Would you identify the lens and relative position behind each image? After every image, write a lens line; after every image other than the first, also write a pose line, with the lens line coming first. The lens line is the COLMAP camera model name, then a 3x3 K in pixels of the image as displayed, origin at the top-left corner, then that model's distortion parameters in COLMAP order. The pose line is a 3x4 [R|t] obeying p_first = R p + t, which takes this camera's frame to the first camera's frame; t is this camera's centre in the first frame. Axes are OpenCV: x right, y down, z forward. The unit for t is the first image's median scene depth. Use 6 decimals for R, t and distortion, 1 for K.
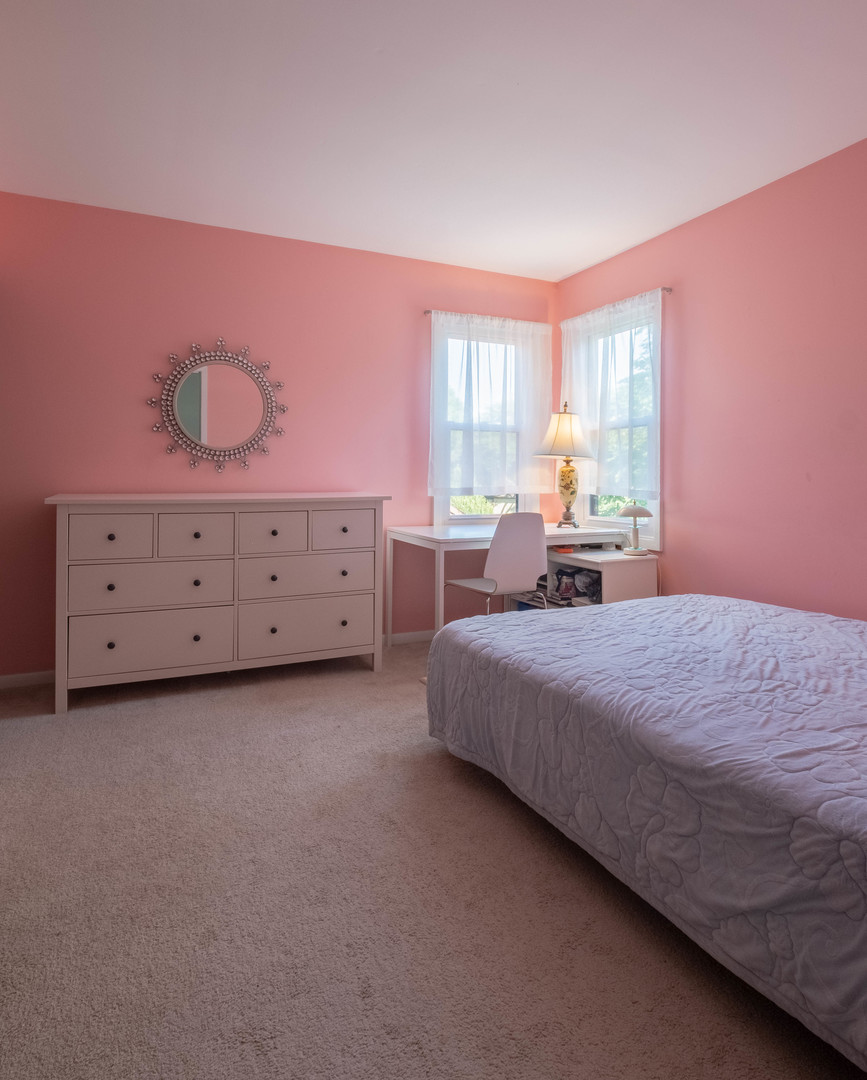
lens RADIAL K [[586.9, 0, 435.7], [0, 586.9, 537.7], [0, 0, 1]] dist [-0.001321, -0.000787]
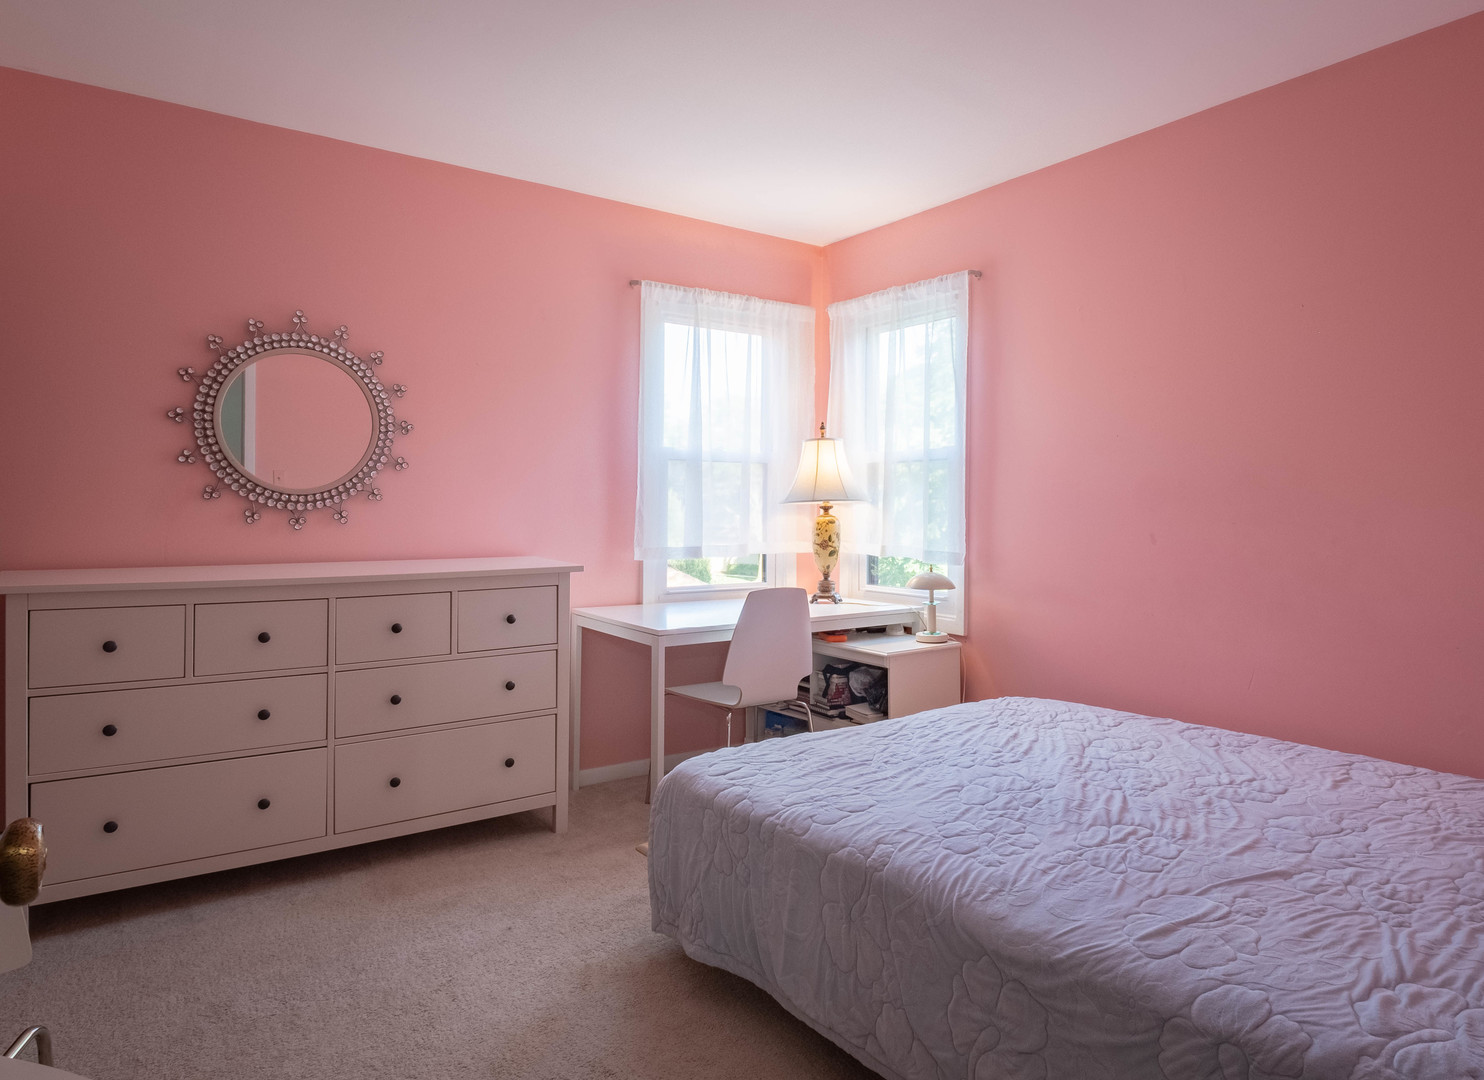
lens RADIAL K [[926.5, 0, 742.3], [0, 926.5, 535.4], [0, 0, 1]] dist [-0.003664, -0.007509]
pose [[0.976919, -0.008364, 0.213448, -0.124246], [0.005252, 0.999872, 0.015144, -0.120944], [-0.213547, -0.013674, 0.976837, -0.043380]]
